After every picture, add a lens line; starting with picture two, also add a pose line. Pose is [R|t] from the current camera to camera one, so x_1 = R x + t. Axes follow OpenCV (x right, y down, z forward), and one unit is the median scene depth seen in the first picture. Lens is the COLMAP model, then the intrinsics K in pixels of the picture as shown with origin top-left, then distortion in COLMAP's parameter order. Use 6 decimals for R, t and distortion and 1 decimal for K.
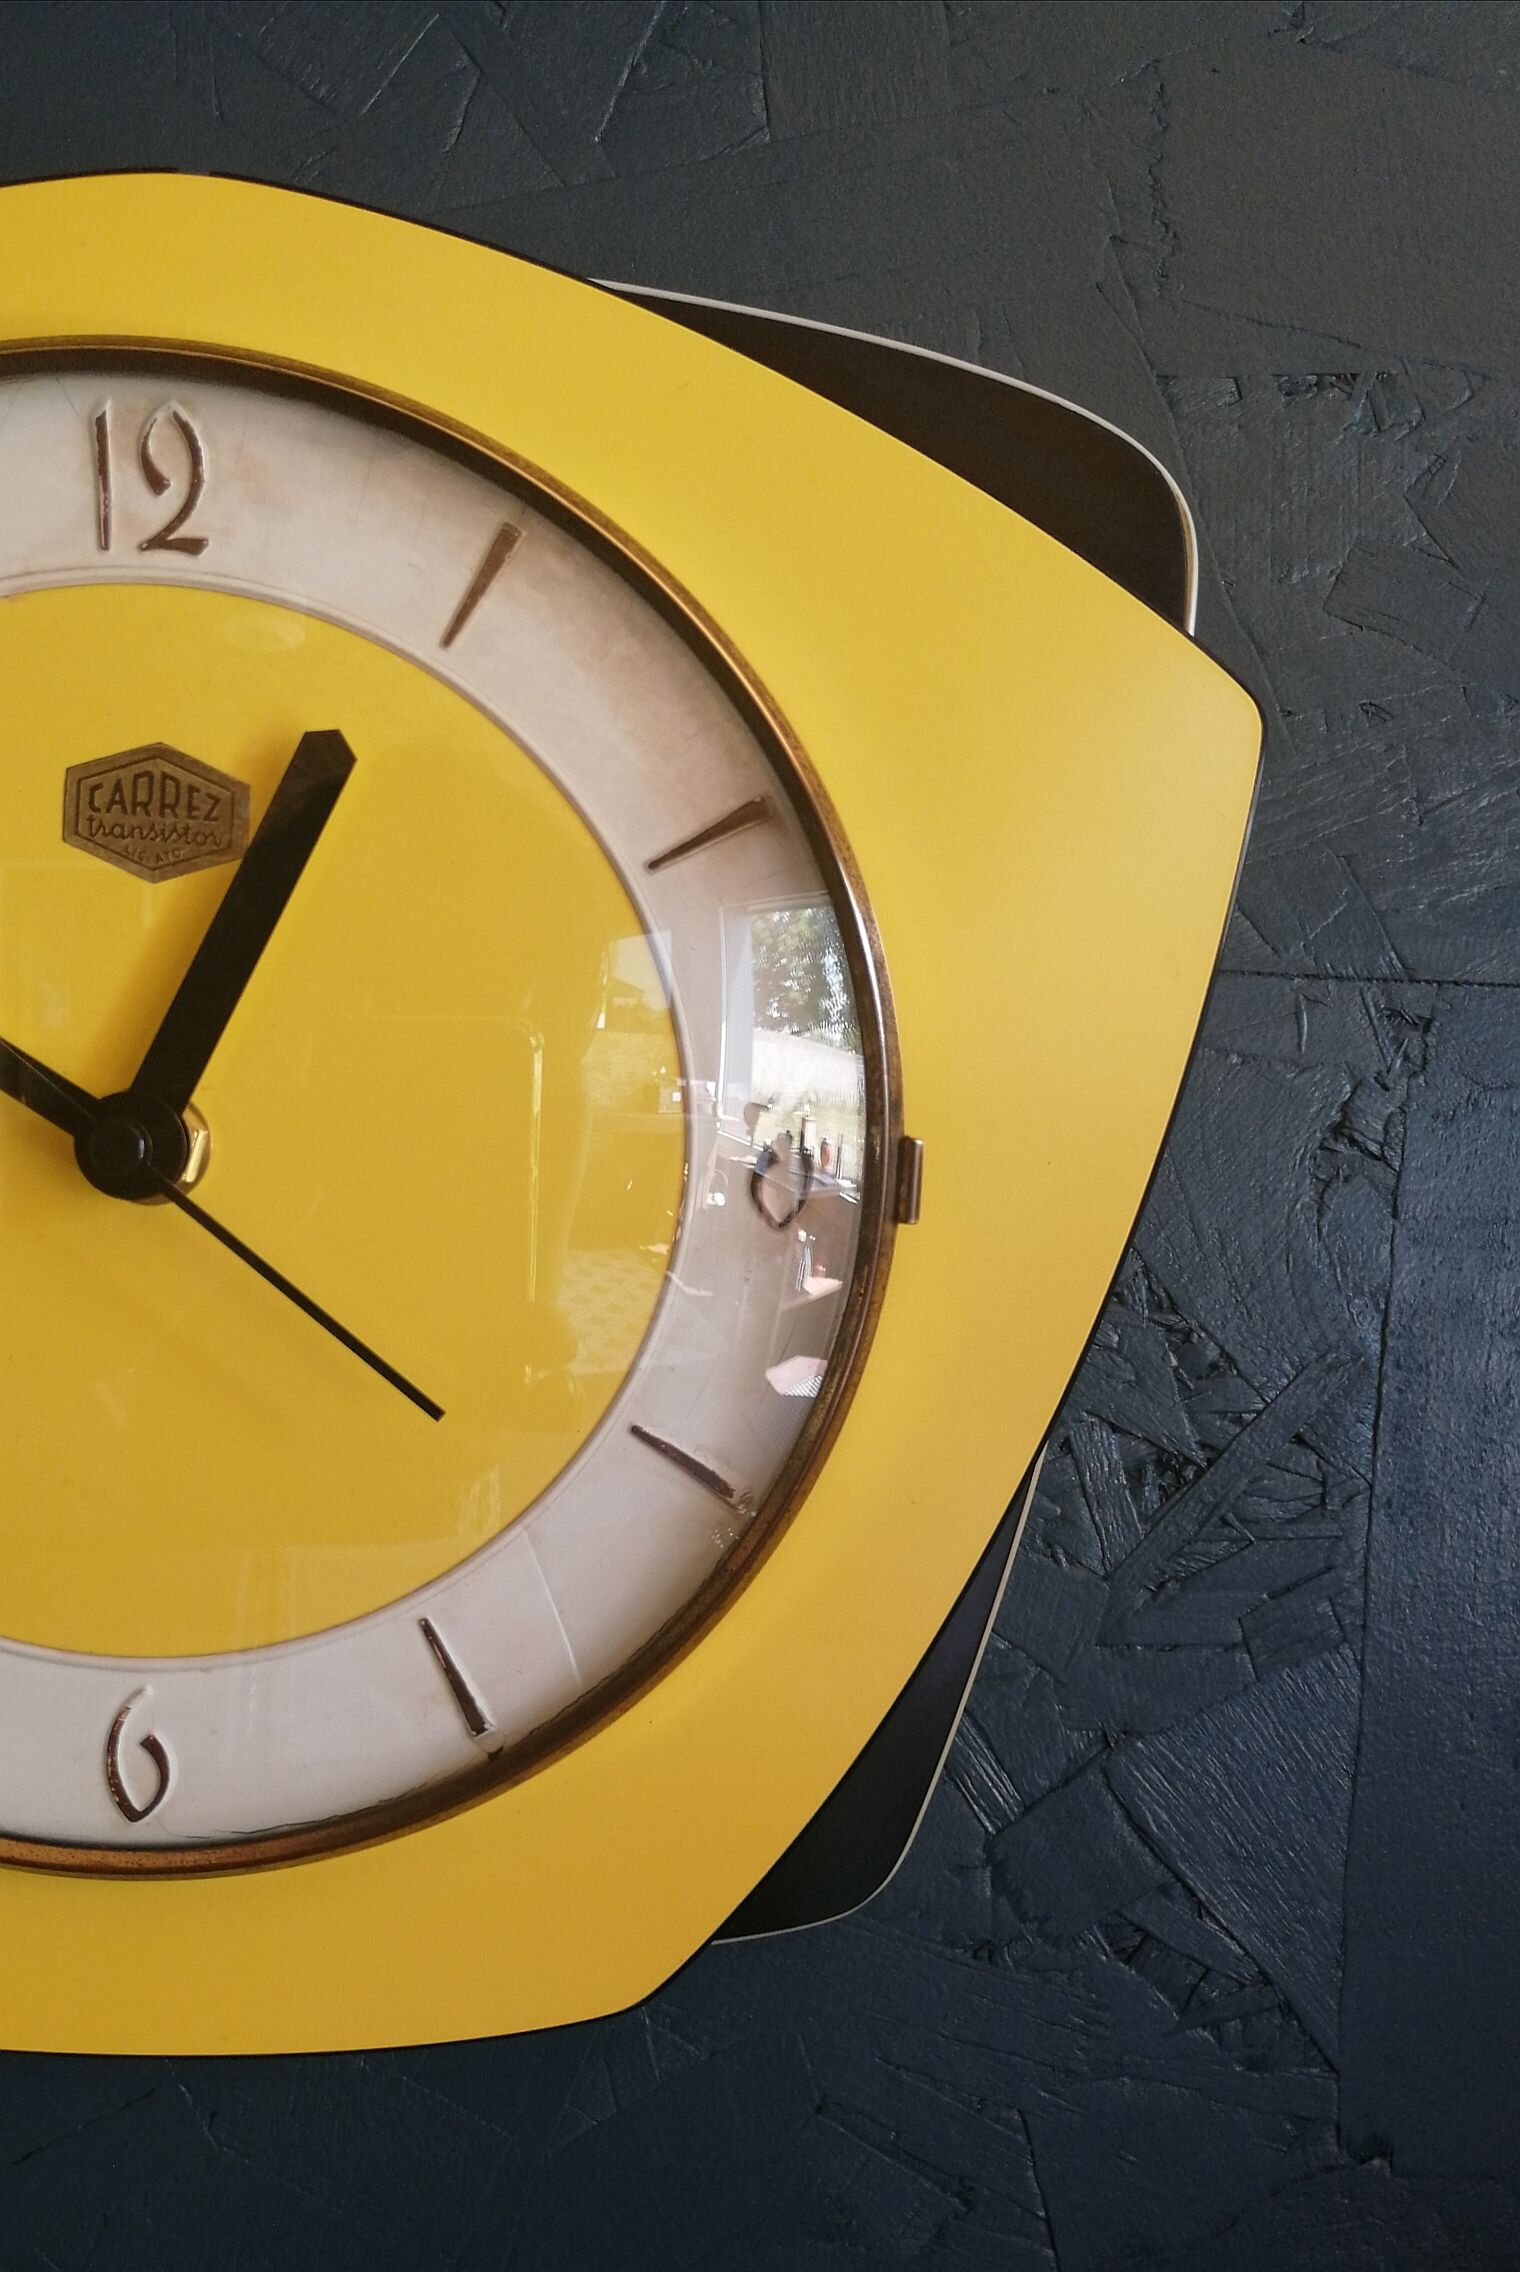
lens RADIAL K [[1927.4, 0, 751.7], [0, 1927.4, 1254.0], [0, 0, 1]] dist [0.000079, -0.015781]
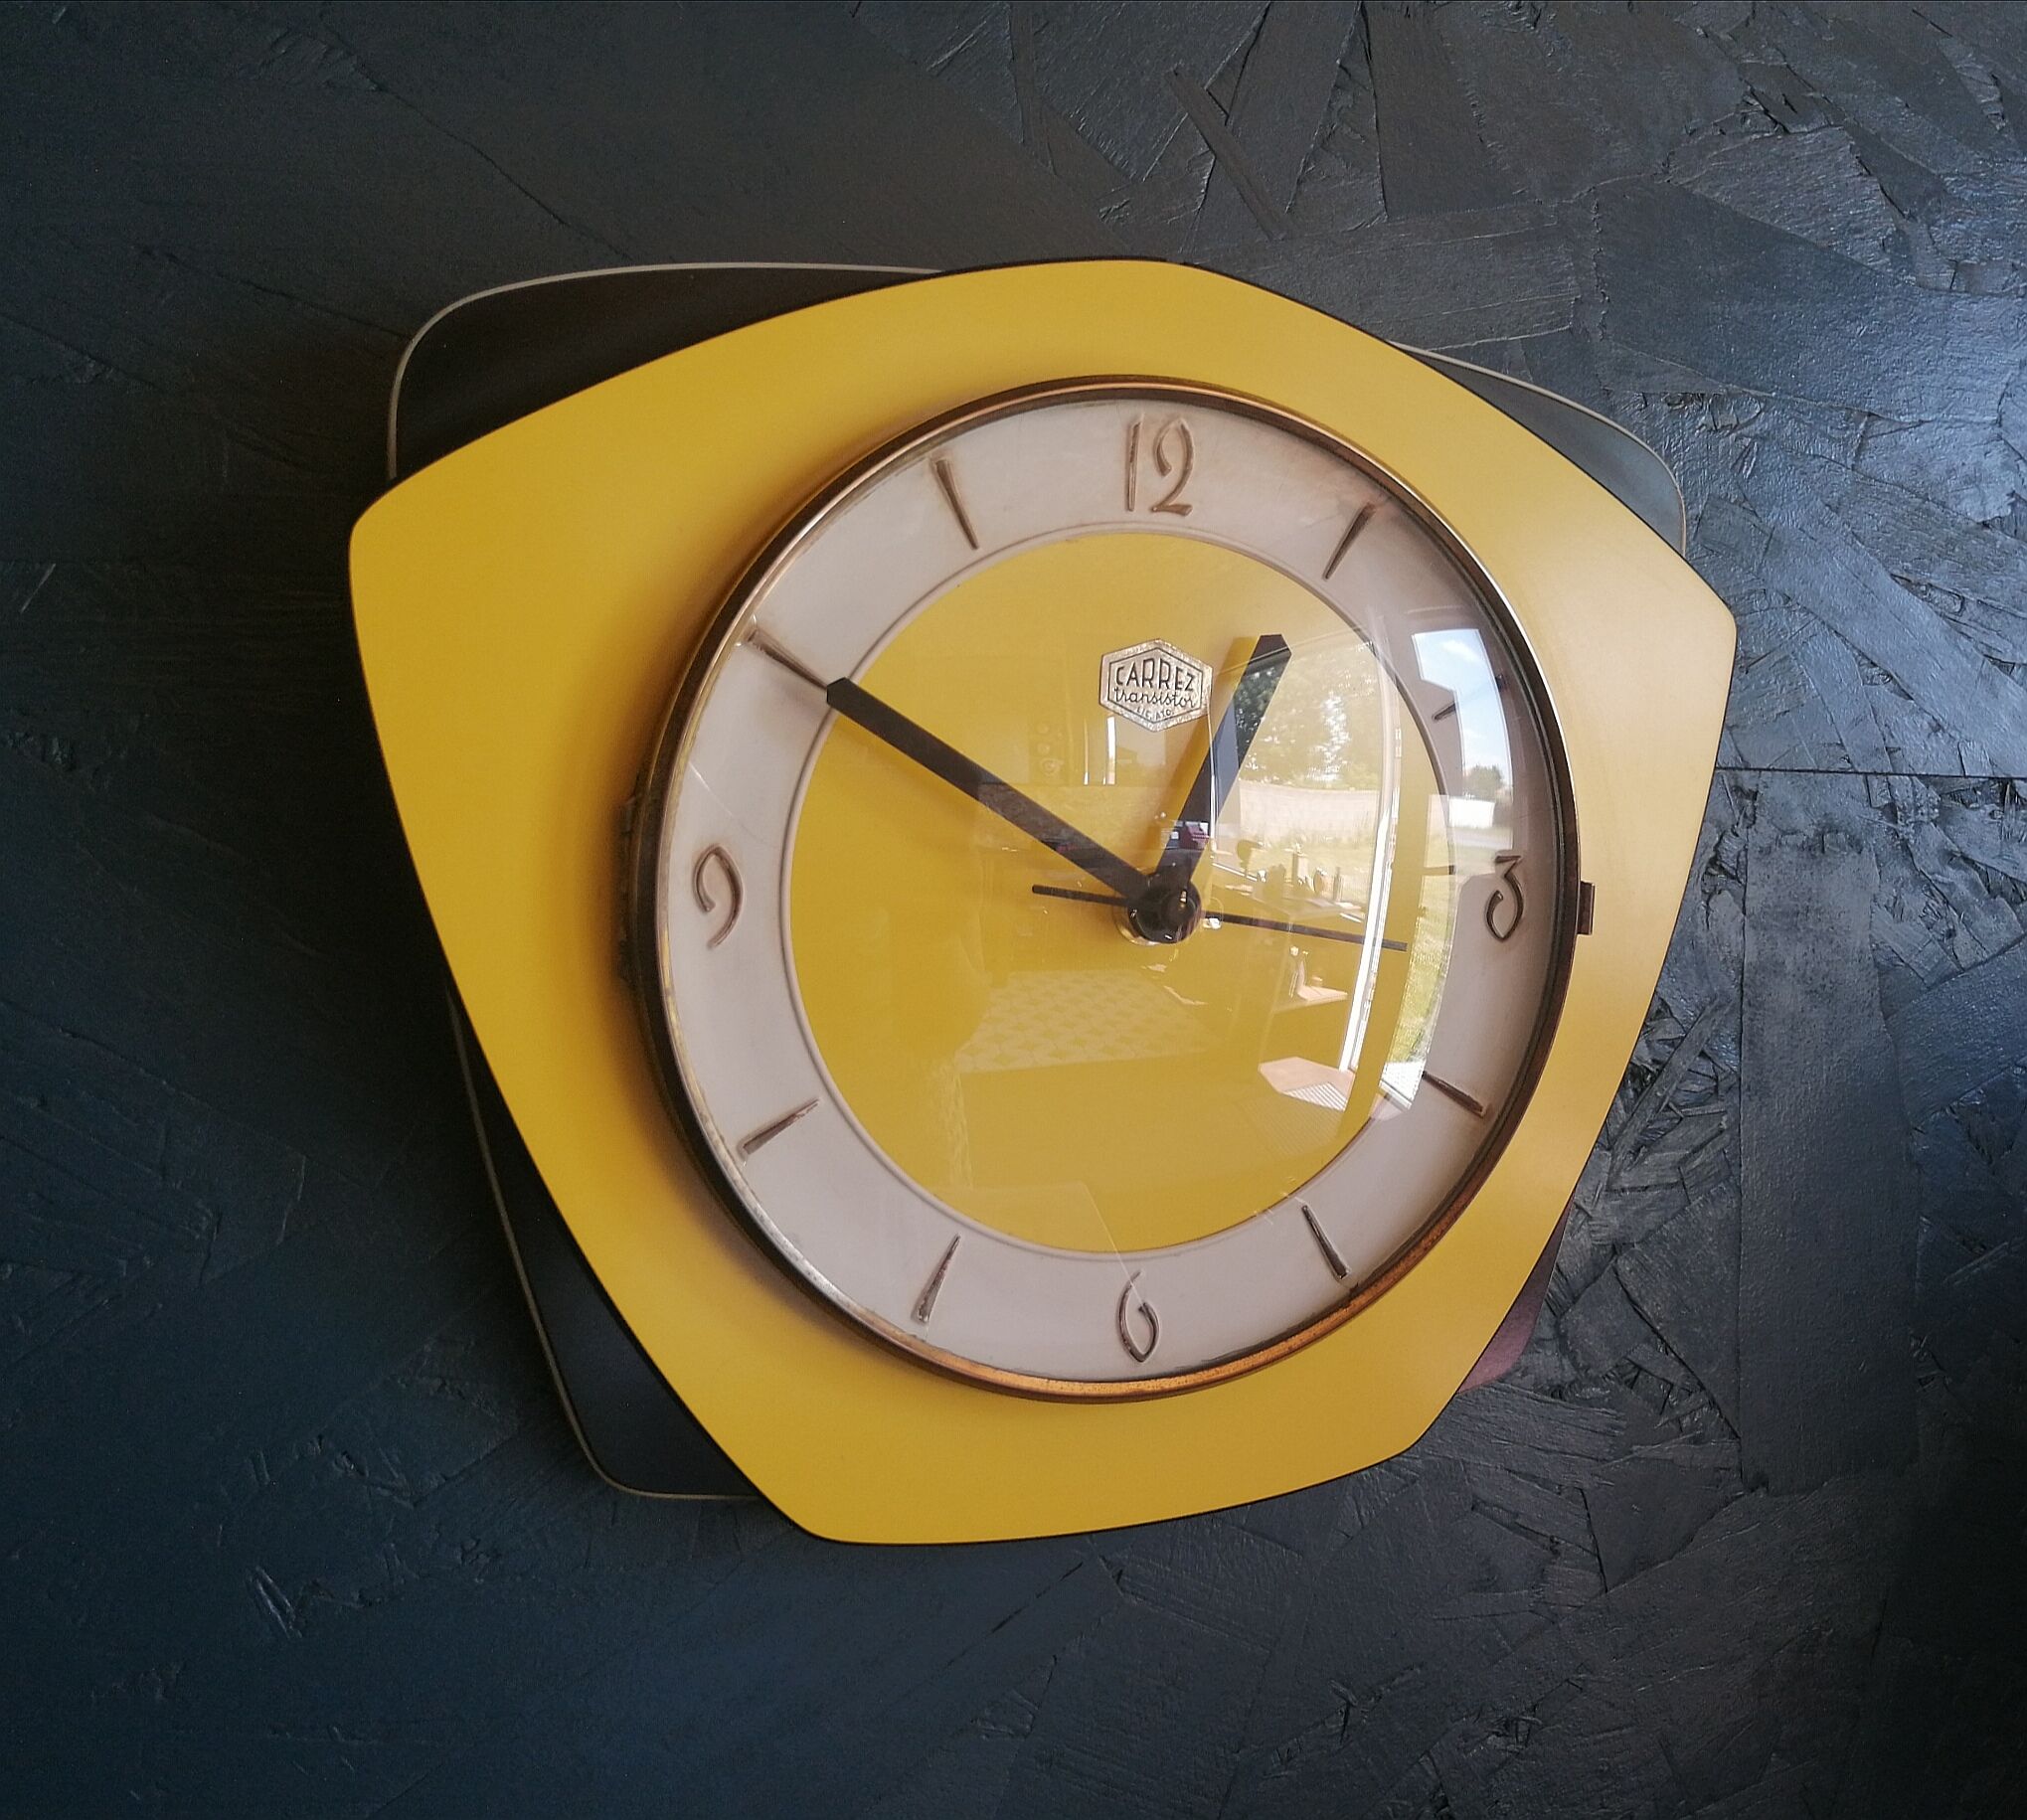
lens RADIAL K [[1836.4, 0, 1140.7], [0, 1836.4, 921.4], [0, 0, 1]] dist [0.029509, -0.060157]
pose [[0.933527, -0.042910, 0.355930, -0.732107], [0.041858, 0.999067, 0.010661, -0.053054], [-0.356056, 0.004946, 0.934452, -0.290586]]
